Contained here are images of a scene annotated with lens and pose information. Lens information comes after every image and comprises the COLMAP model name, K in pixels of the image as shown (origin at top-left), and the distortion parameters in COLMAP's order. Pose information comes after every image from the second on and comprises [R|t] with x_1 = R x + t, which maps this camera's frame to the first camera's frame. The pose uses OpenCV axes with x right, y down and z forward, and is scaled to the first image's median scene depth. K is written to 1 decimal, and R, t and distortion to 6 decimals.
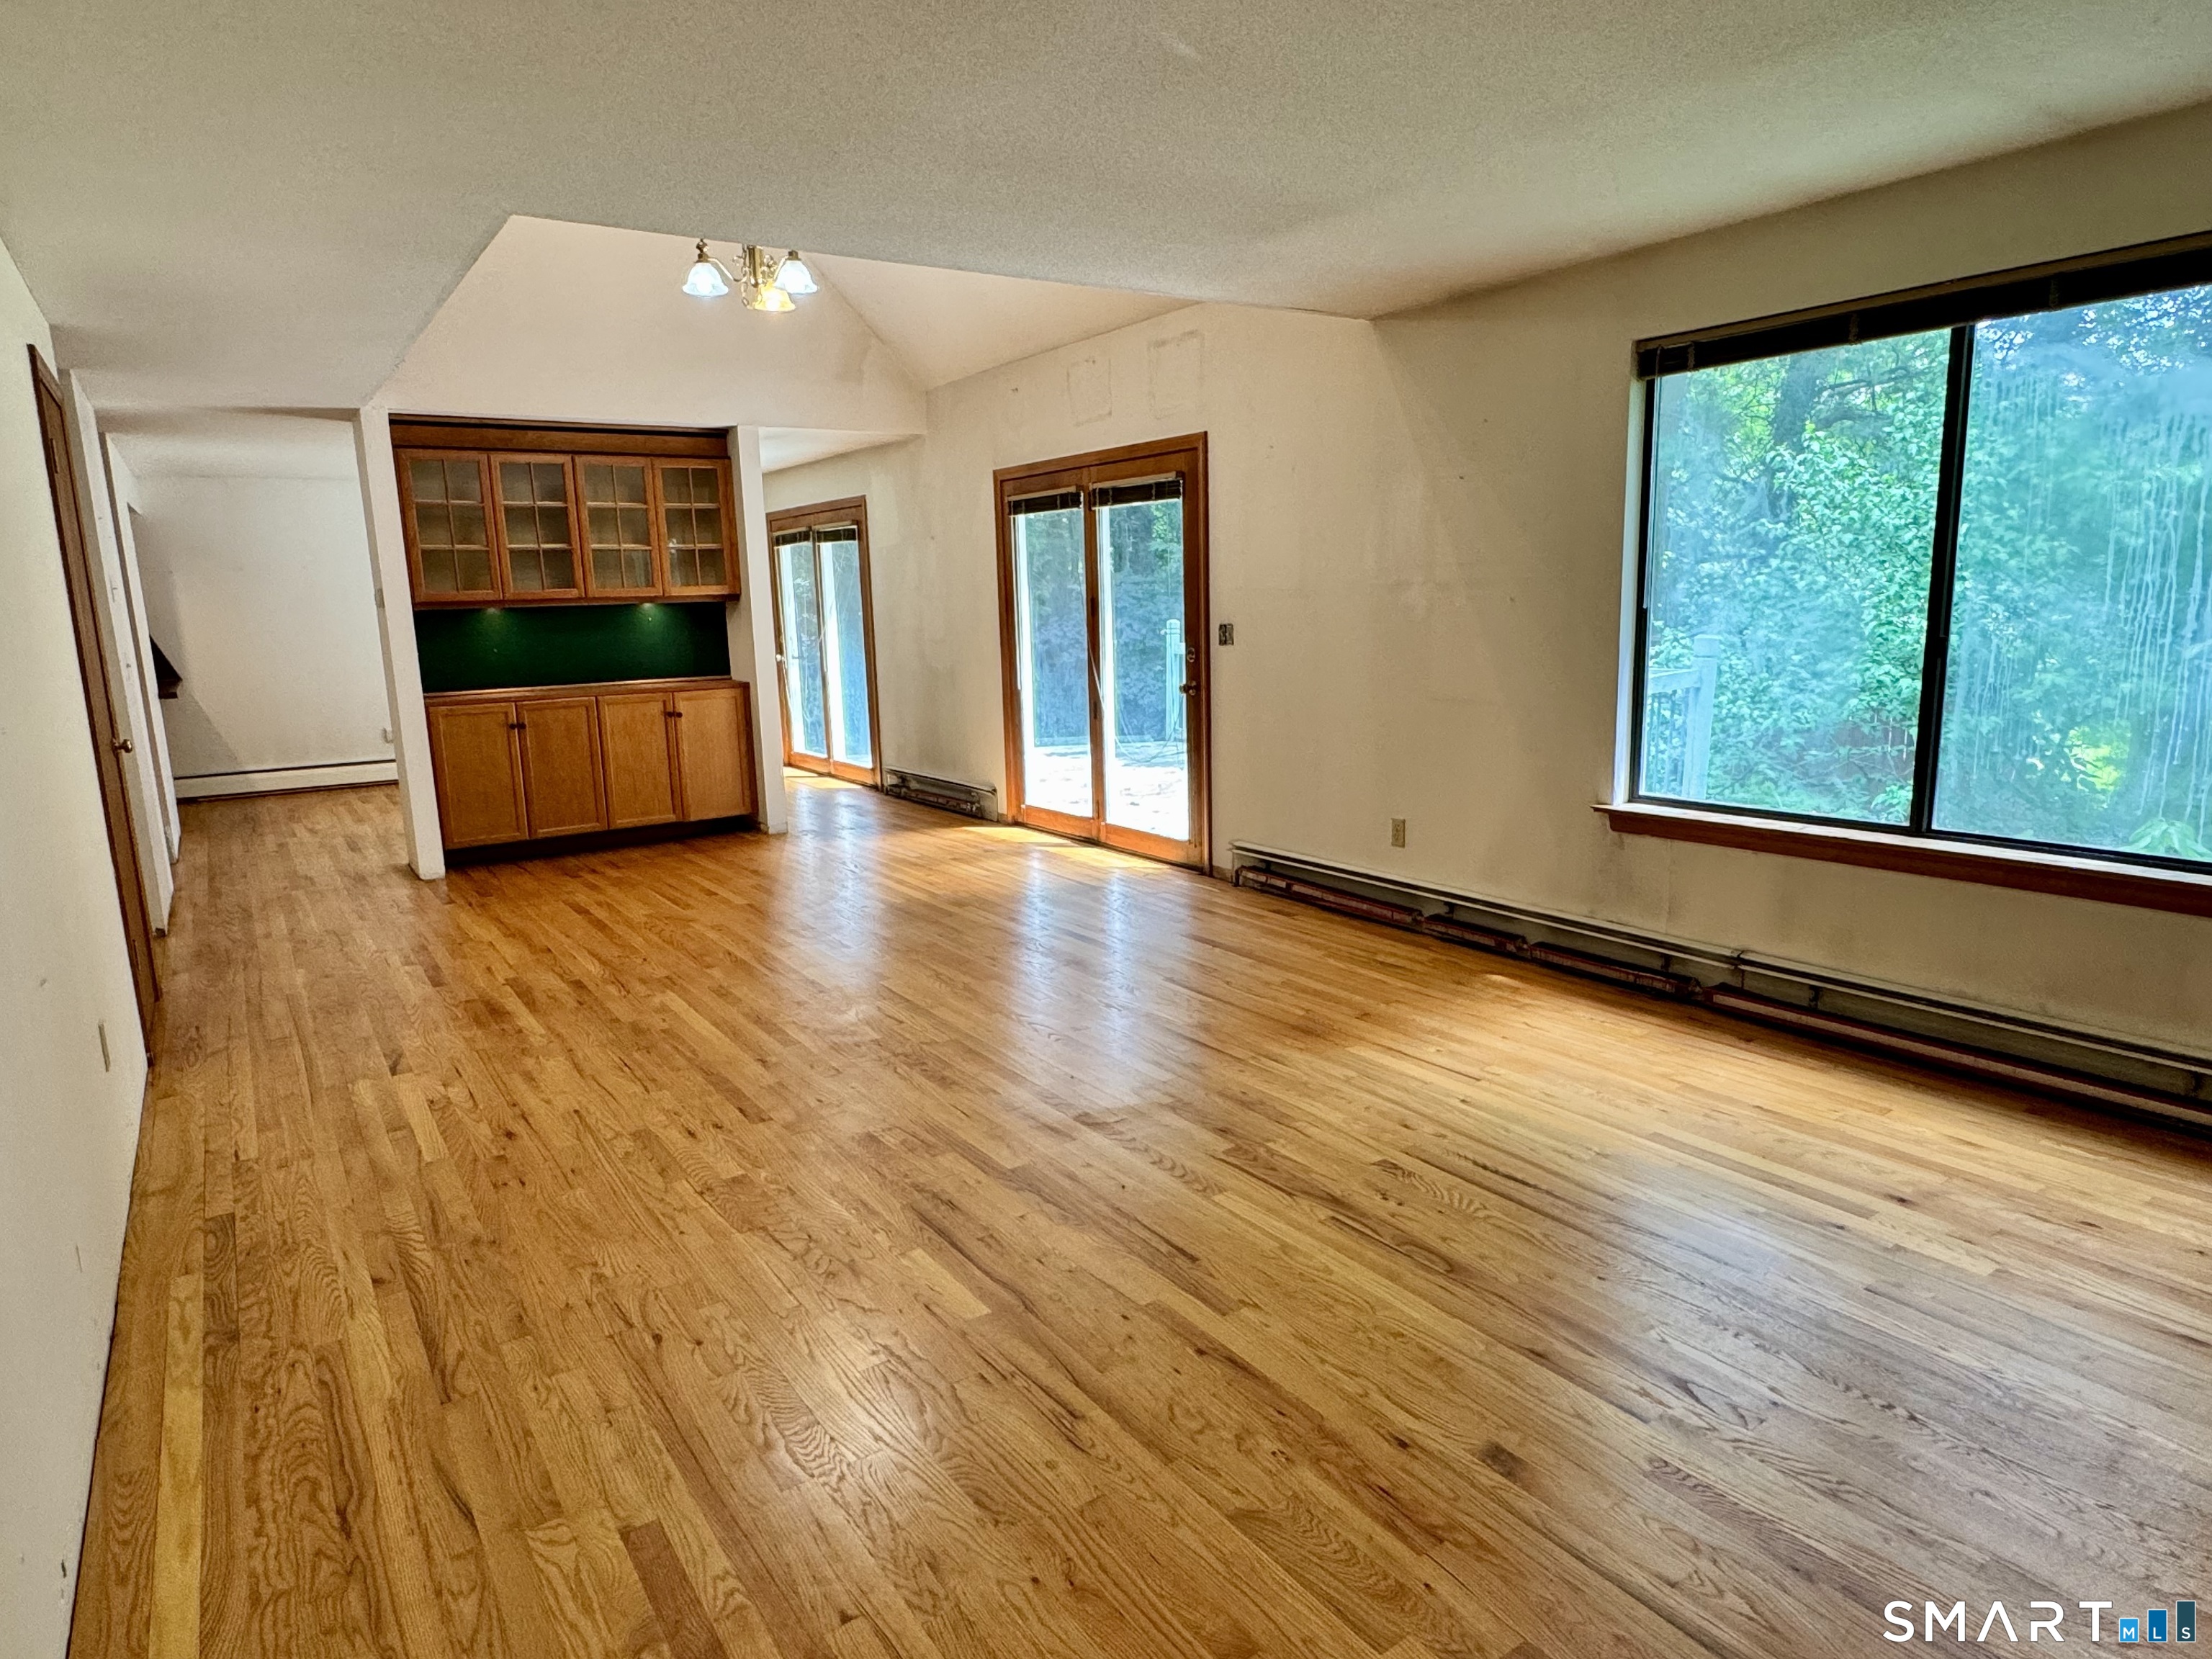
lens RADIAL K [[1290.9, 0, 1099.0], [0, 1290.9, 832.8], [0, 0, 1]] dist [-0.003064, 0.001553]
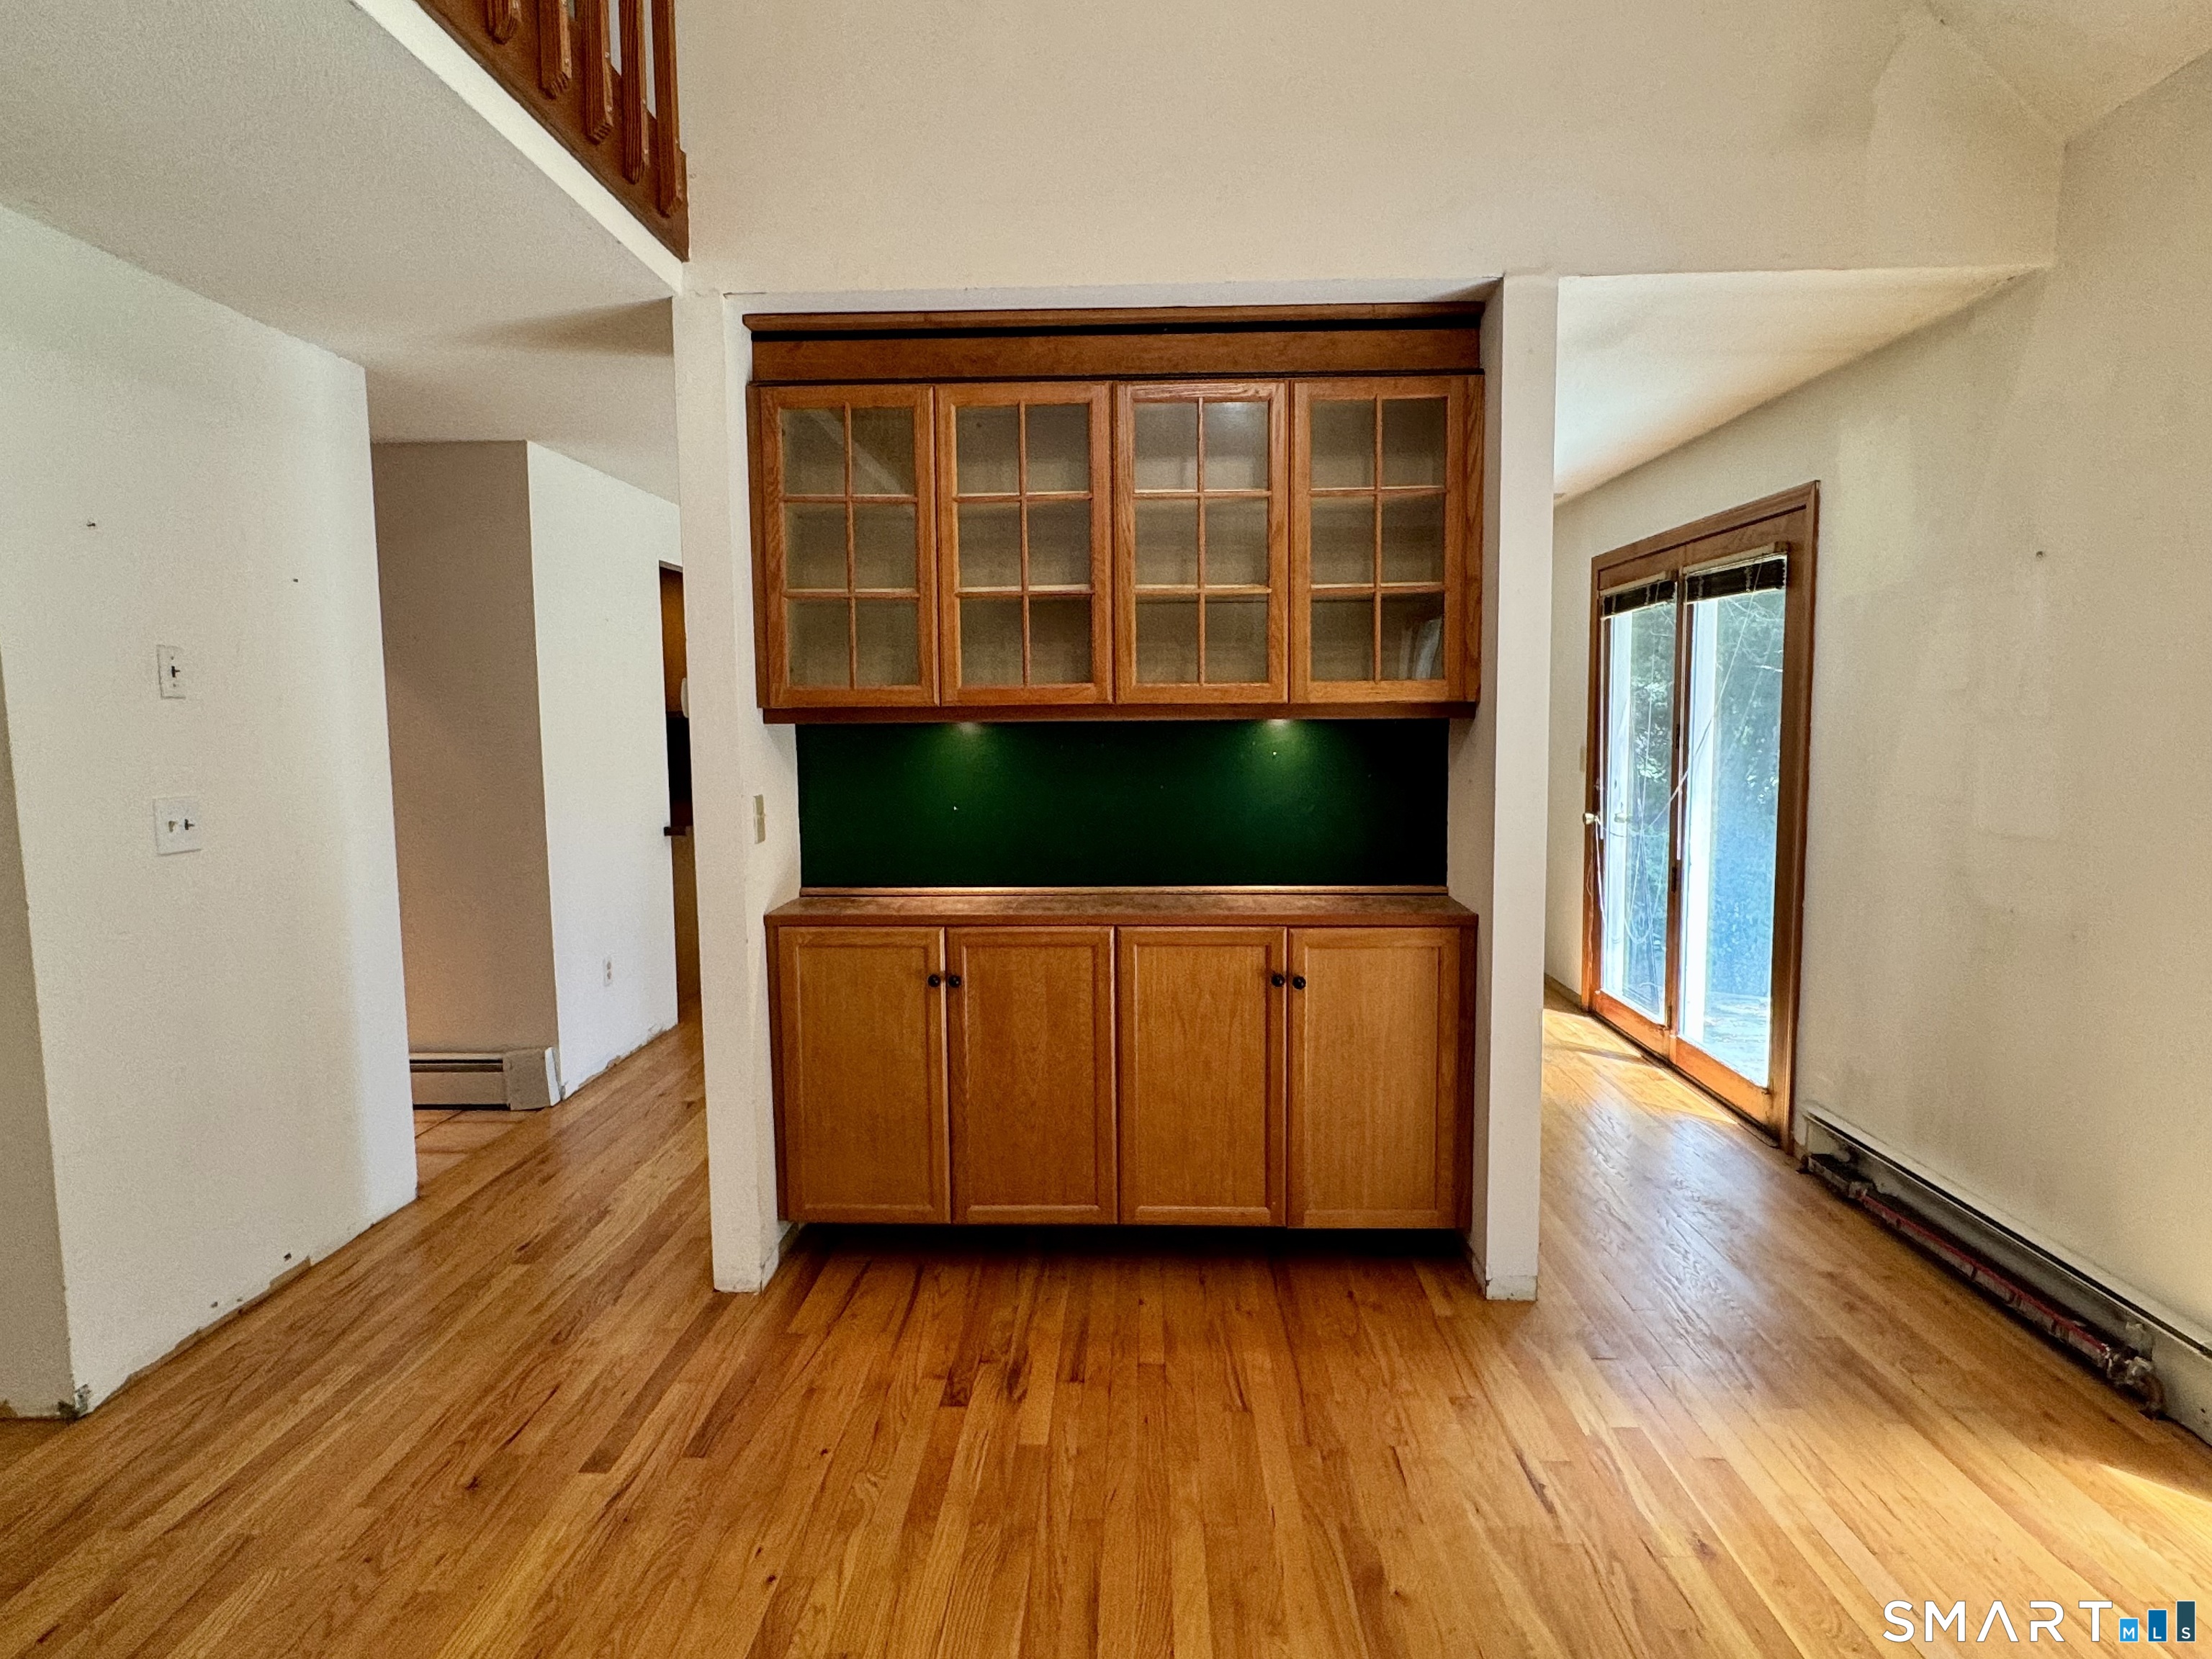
lens RADIAL K [[1290.9, 0, 1099.0], [0, 1290.9, 832.8], [0, 0, 1]] dist [-0.003064, 0.001553]
pose [[0.807737, 0.073832, -0.584901, -0.134213], [-0.121619, 0.991655, -0.042776, -0.113382], [0.576862, 0.105687, 0.809976, 0.612319]]
